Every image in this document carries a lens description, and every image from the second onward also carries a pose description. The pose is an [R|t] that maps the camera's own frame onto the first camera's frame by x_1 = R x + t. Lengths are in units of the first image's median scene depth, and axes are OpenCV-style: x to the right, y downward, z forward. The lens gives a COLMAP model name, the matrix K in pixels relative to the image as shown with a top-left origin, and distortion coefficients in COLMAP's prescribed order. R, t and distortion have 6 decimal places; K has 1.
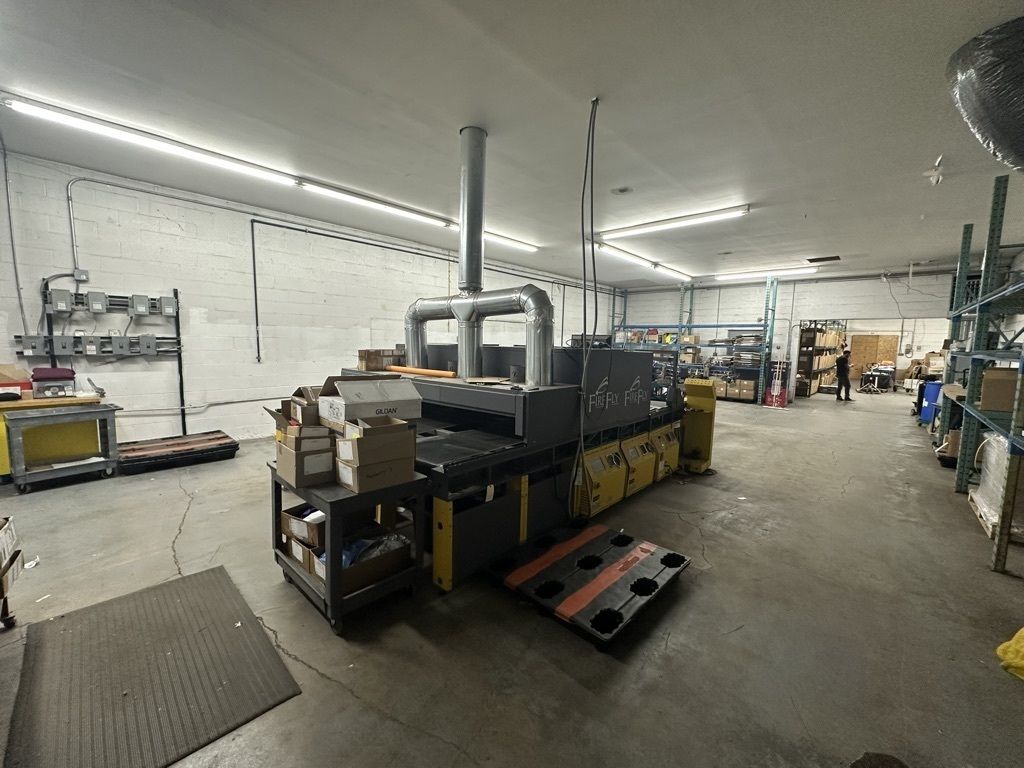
lens RADIAL K [[406.7, 0, 515.8], [0, 406.7, 382.6], [0, 0, 1]] dist [-0.001445, -0.000194]
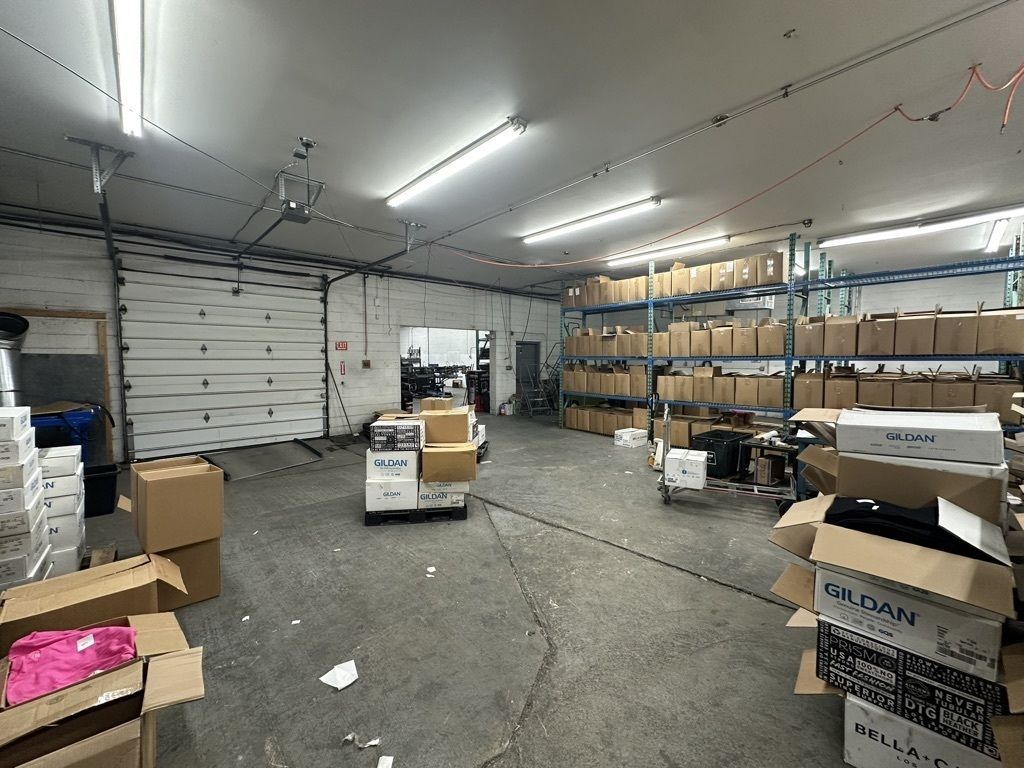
lens RADIAL K [[406.7, 0, 508.4], [0, 406.7, 381.8], [0, 0, 1]] dist [-0.001445, -0.000194]
pose [[-0.086678, 0.041254, -0.995382, 2.248482], [-0.104075, 0.993300, 0.050231, -0.111171], [0.990785, 0.107948, -0.081804, 1.501797]]
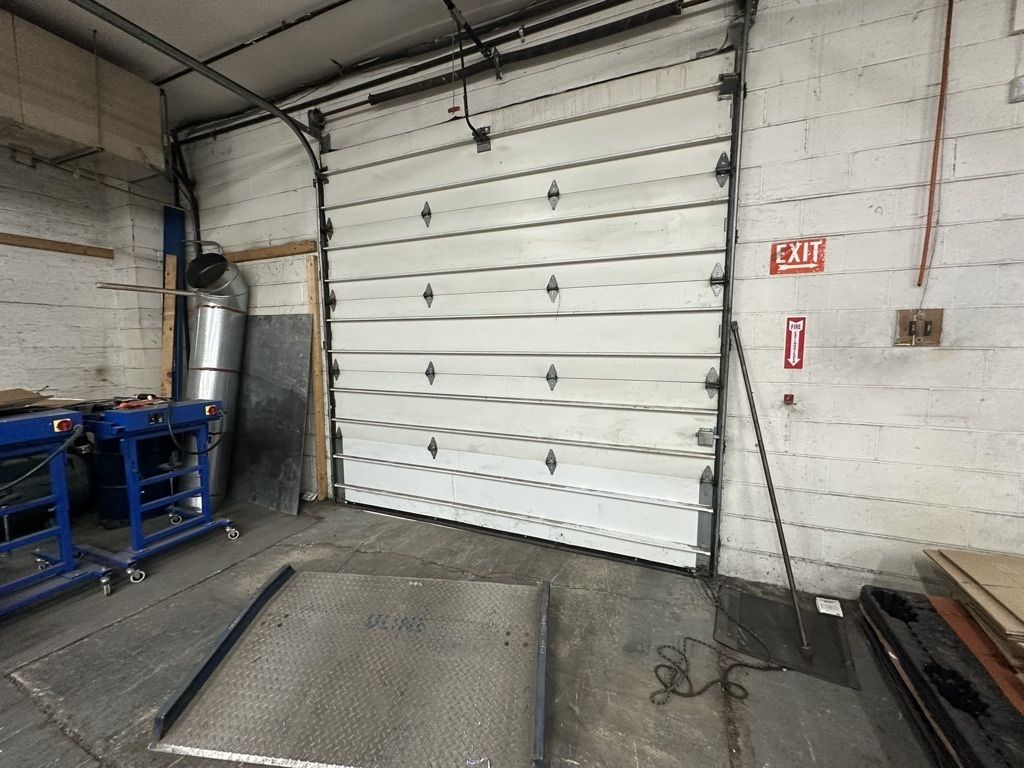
lens RADIAL K [[406.7, 0, 511.9], [0, 406.7, 384.9], [0, 0, 1]] dist [-0.001445, -0.000194]
pose [[-0.945260, 0.014260, -0.326007, 1.551815], [-0.049507, 0.981213, 0.186466, -0.065802], [0.322541, 0.192398, -0.926796, 1.204208]]
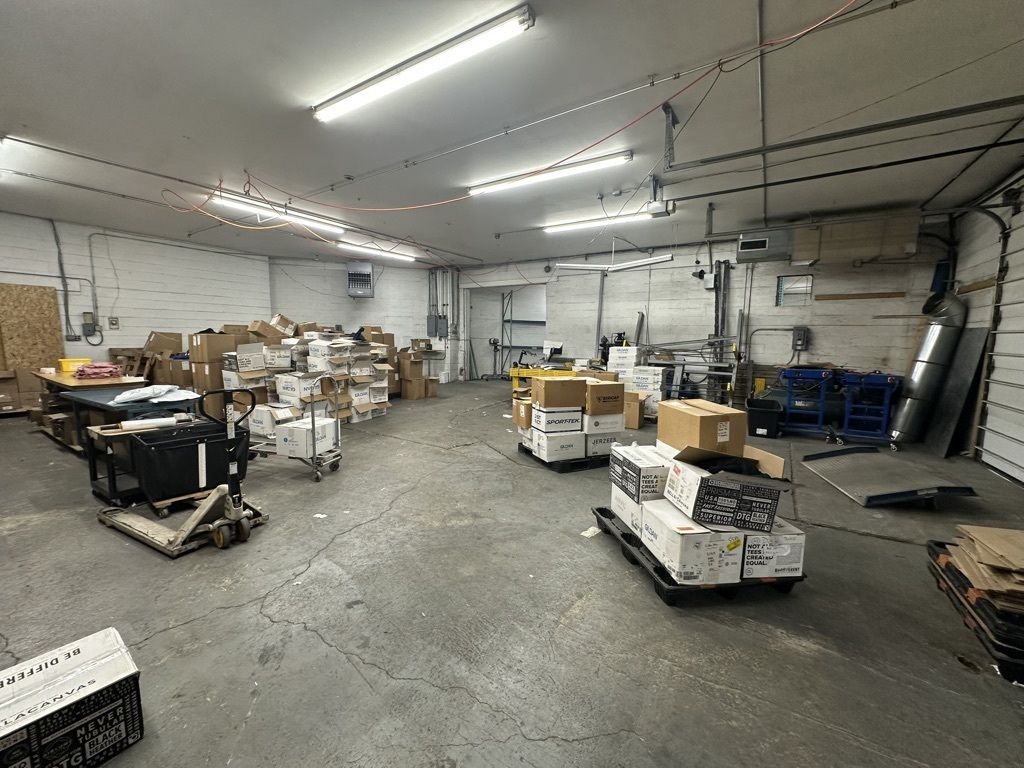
lens RADIAL K [[406.7, 0, 509.3], [0, 406.7, 381.4], [0, 0, 1]] dist [-0.001445, -0.000194]
pose [[-0.171906, -0.127999, 0.976762, 1.141196], [0.083375, 0.986075, 0.143893, -0.115395], [-0.981579, 0.106174, -0.158840, 1.532571]]
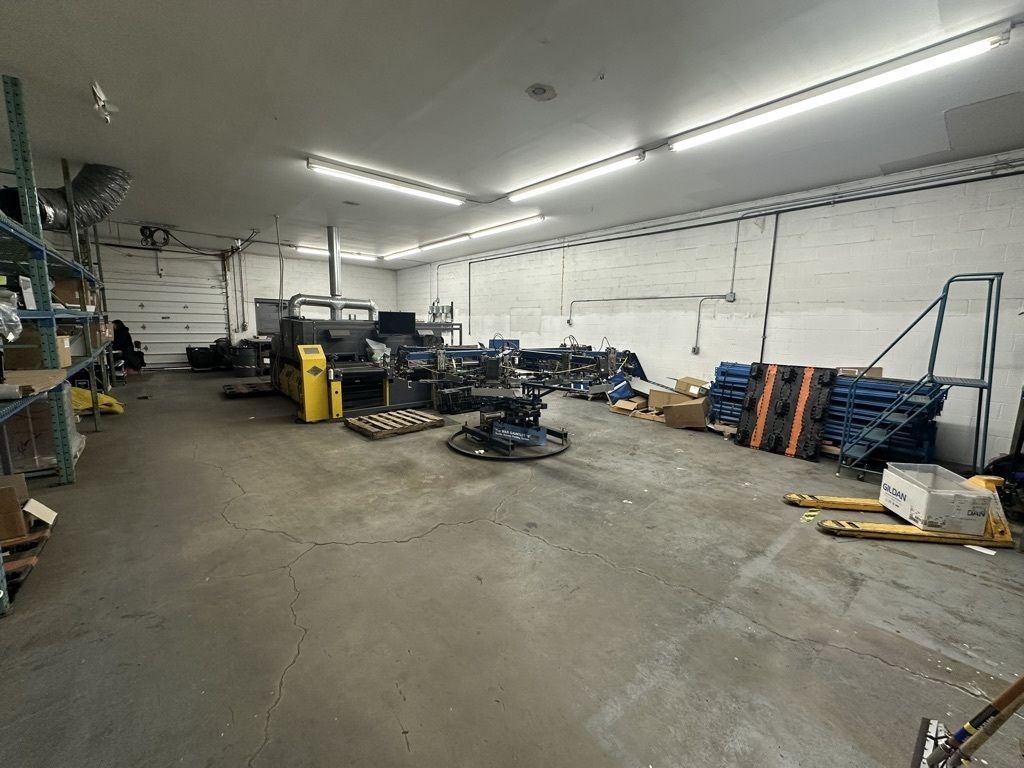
lens RADIAL K [[406.7, 0, 505.2], [0, 406.7, 384.3], [0, 0, 1]] dist [-0.001445, -0.000194]
pose [[-0.134848, 0.124573, -0.983004, 0.947246], [-0.125222, 0.981969, 0.141620, -0.082695], [0.982922, 0.142191, -0.116817, 1.039173]]
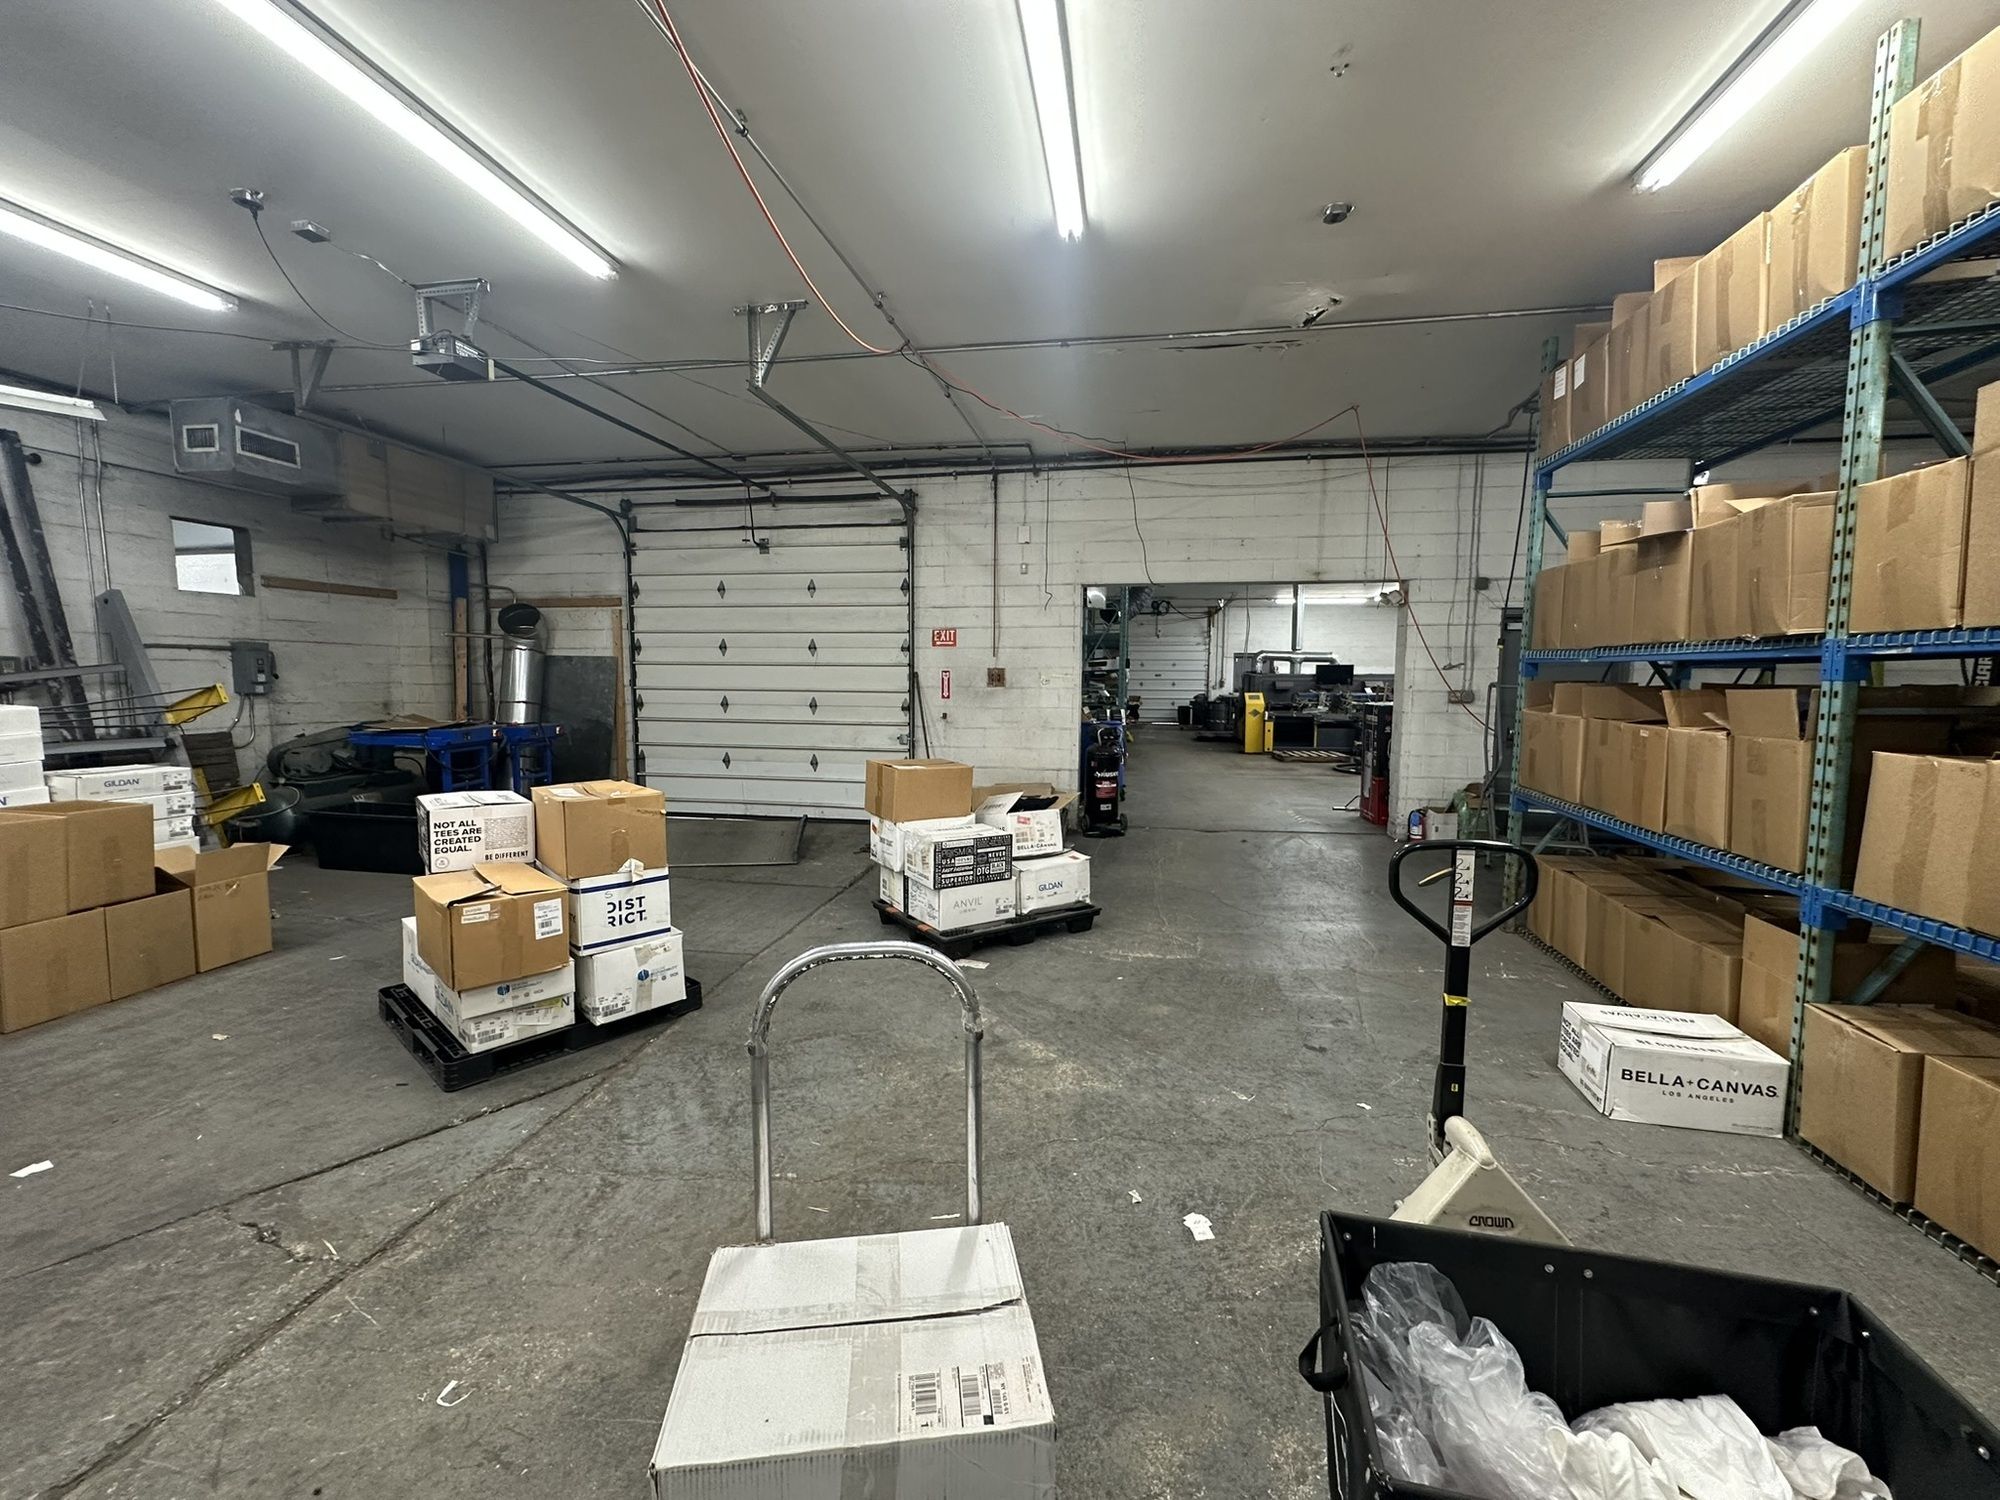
lens RADIAL K [[794.2, 0, 1000.2], [0, 794.2, 747.1], [0, 0, 1]] dist [-0.001445, -0.000194]
pose [[-0.842811, 0.024159, -0.537666, 1.737534], [-0.076948, 0.983321, 0.164802, -0.137193], [0.532680, 0.180269, -0.826895, 1.818530]]
